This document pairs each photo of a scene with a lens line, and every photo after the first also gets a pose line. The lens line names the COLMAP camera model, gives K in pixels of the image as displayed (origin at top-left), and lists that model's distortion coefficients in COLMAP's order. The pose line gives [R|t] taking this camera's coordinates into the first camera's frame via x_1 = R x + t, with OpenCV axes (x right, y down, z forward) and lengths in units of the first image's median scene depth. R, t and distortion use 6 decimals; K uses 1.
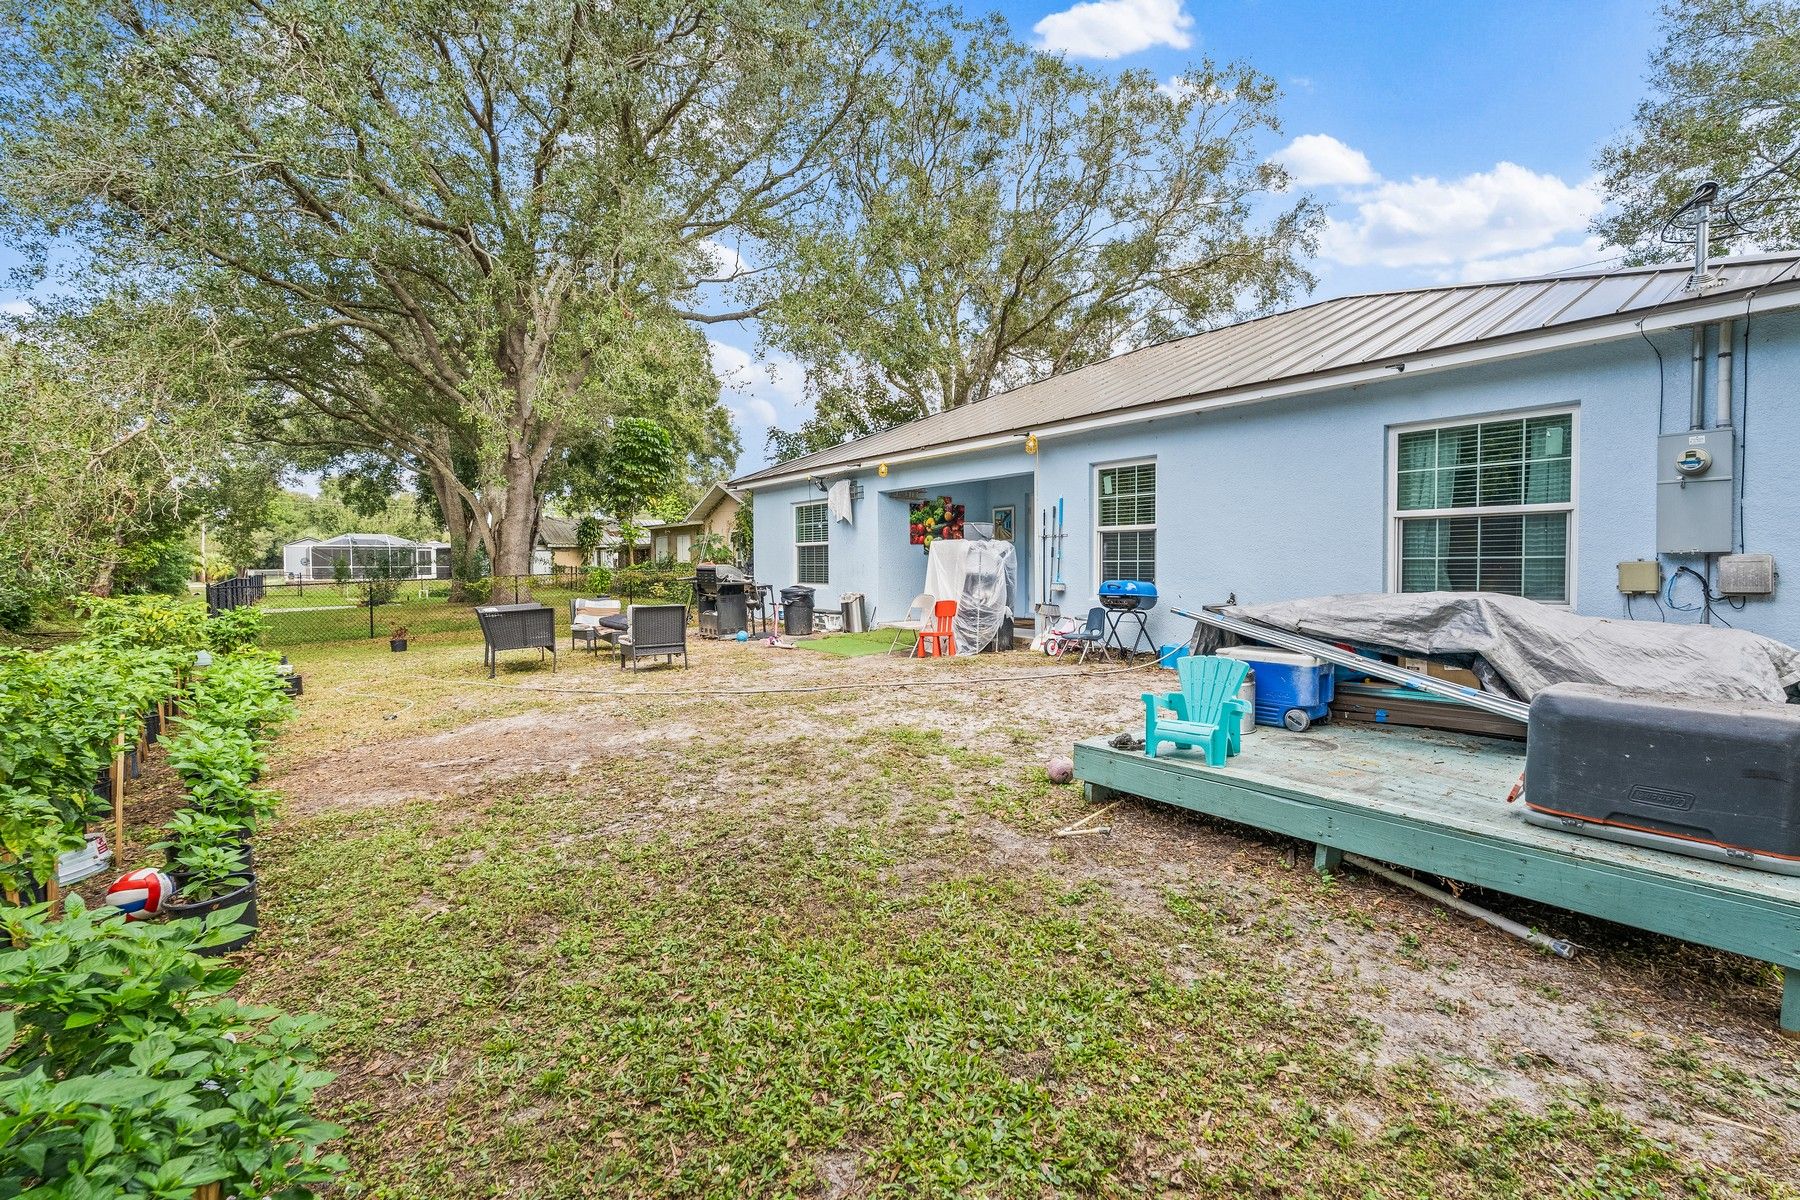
lens RADIAL K [[828.7, 0, 904.3], [0, 828.7, 587.9], [0, 0, 1]] dist [0.002548, -0.000713]
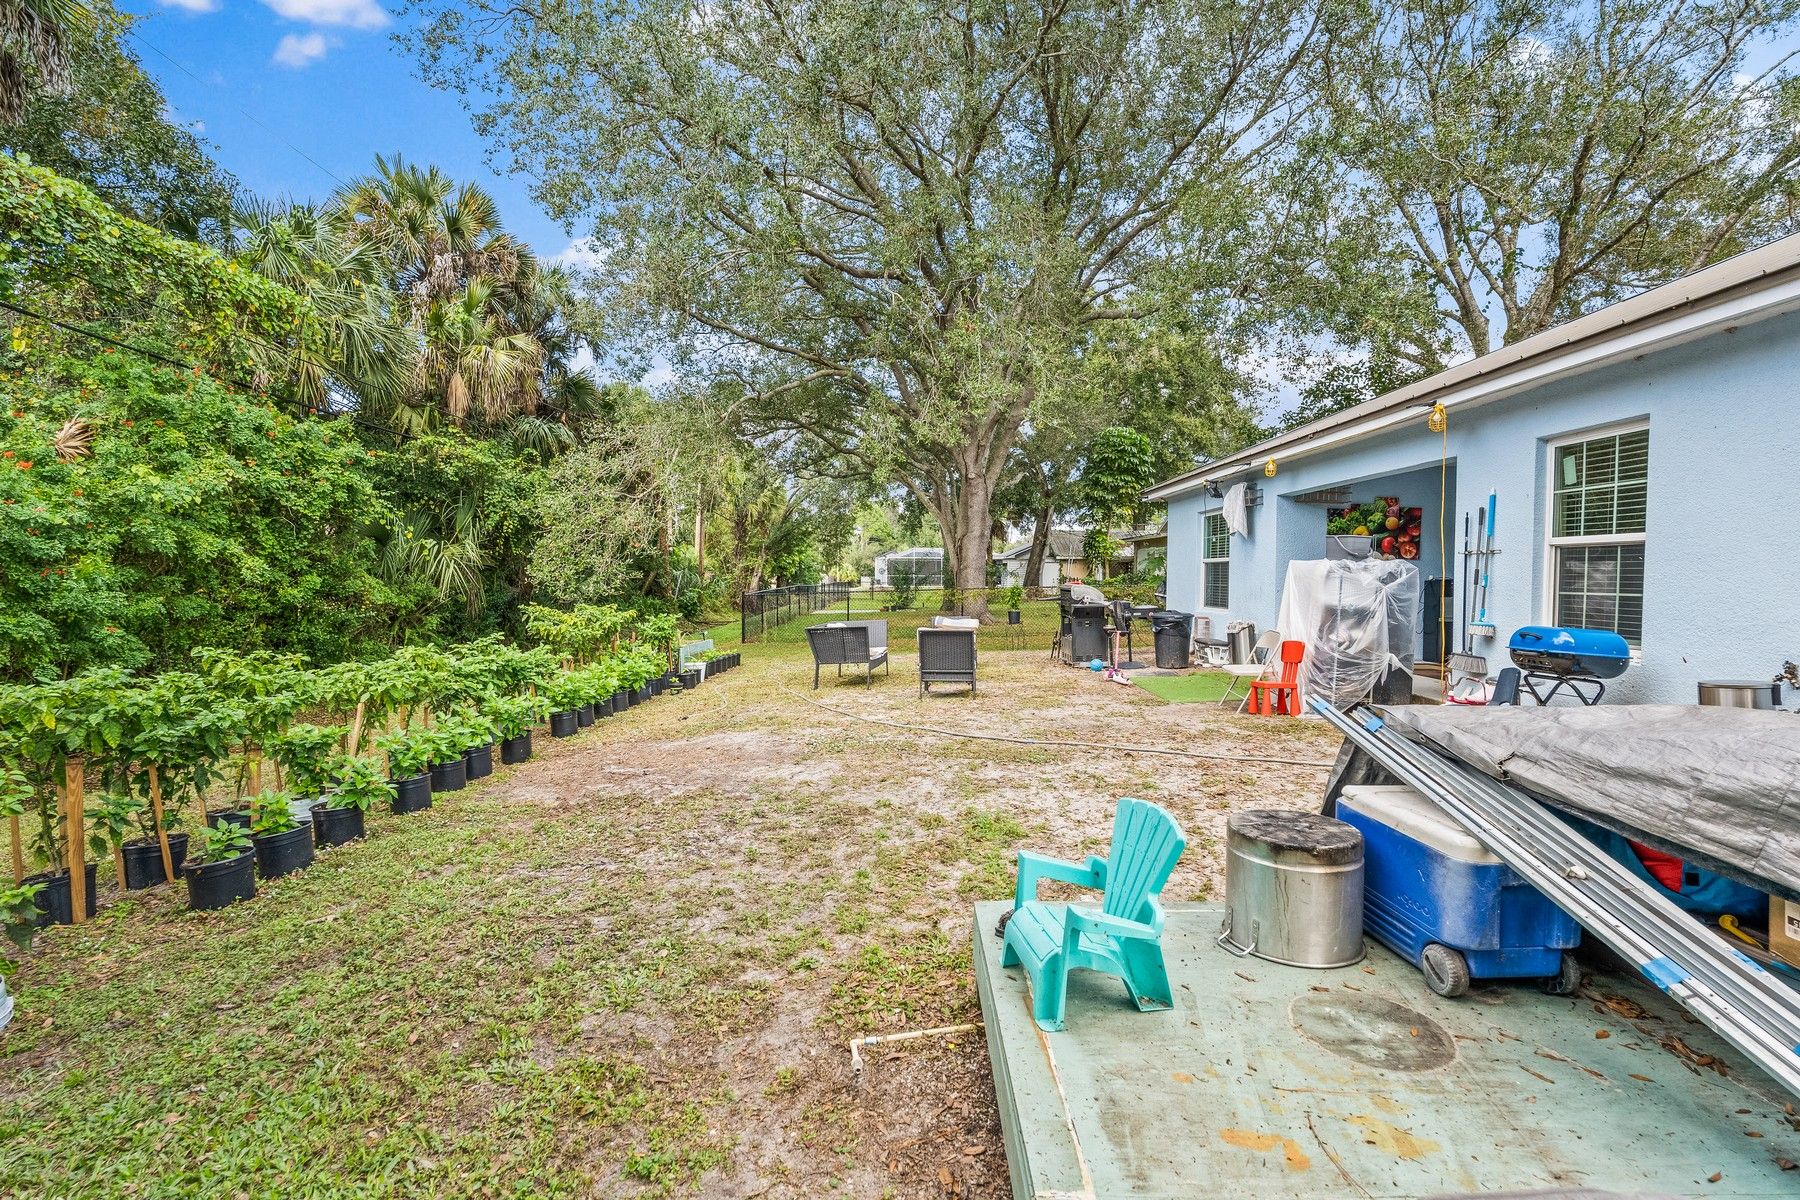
lens RADIAL K [[828.7, 0, 904.3], [0, 828.7, 587.9], [0, 0, 1]] dist [0.002548, -0.000713]
pose [[0.784262, 0.017825, -0.620174, 0.239750], [-0.023939, 0.999712, -0.001539, -0.022734], [0.619968, 0.016053, 0.784463, 0.199641]]
